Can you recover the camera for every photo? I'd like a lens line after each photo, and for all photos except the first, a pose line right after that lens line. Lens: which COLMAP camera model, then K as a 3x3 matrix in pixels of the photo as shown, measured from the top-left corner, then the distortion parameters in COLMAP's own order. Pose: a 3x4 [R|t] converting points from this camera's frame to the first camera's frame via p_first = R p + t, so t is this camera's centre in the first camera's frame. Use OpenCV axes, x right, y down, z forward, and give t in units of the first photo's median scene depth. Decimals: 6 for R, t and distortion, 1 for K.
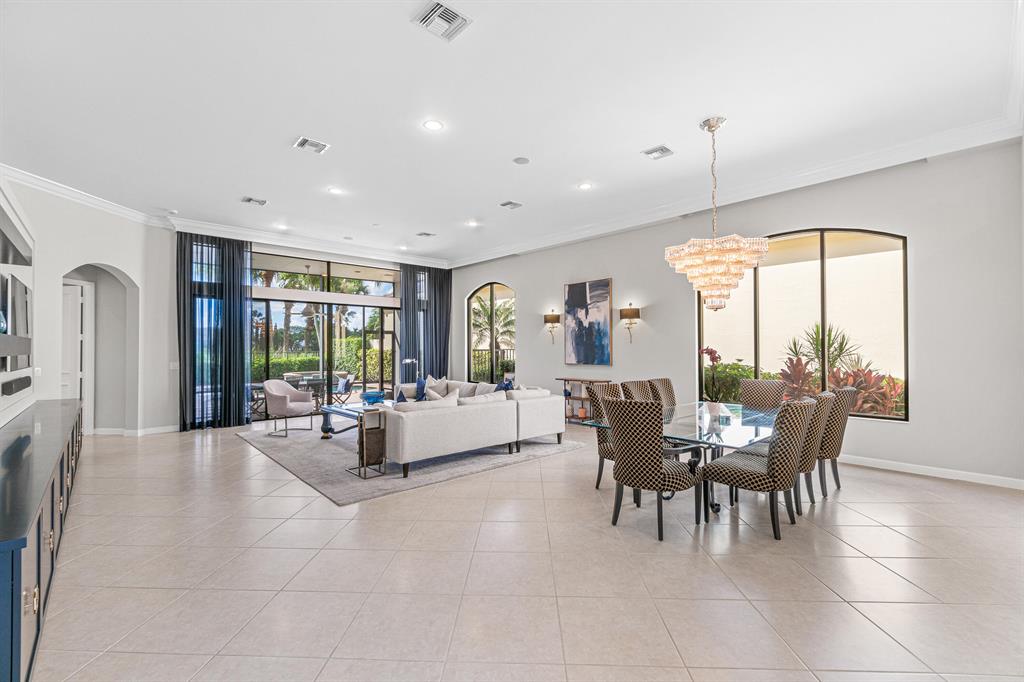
lens RADIAL K [[432.1, 0, 509.3], [0, 432.1, 341.5], [0, 0, 1]] dist [-0.000828, 0.000066]
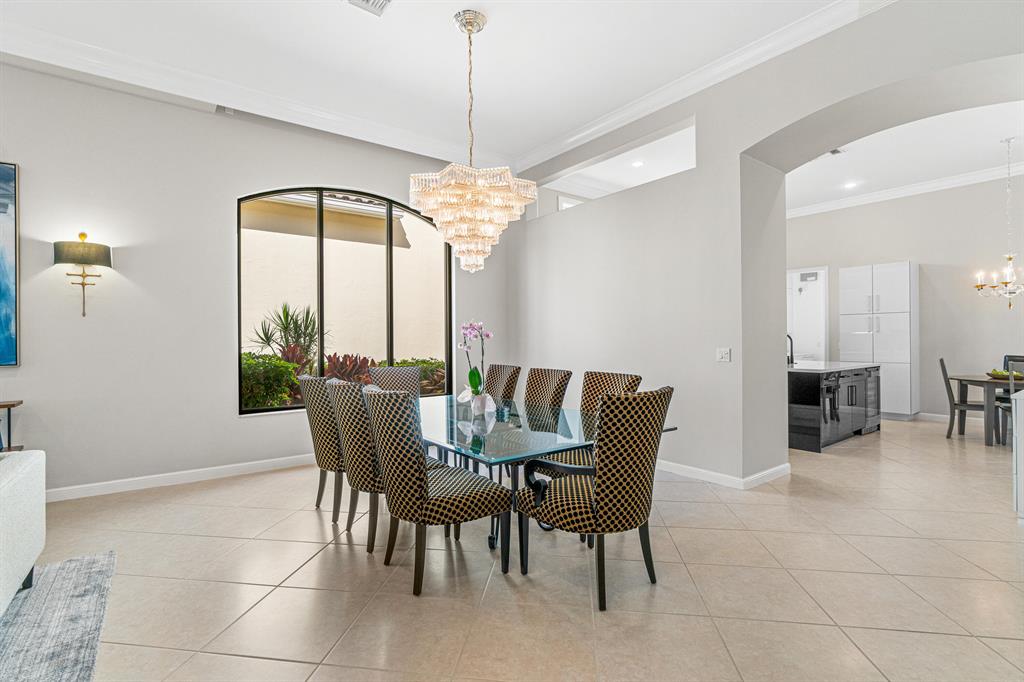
lens RADIAL K [[482.3, 0, 508.7], [0, 482.3, 340.6], [0, 0, 1]] dist [0.000131, -0.000122]
pose [[0.113023, 0.001322, 0.993592, -0.182646], [-0.010146, 0.999949, -0.000176, 0.024344], [-0.993541, -0.010061, 0.113030, 0.443028]]
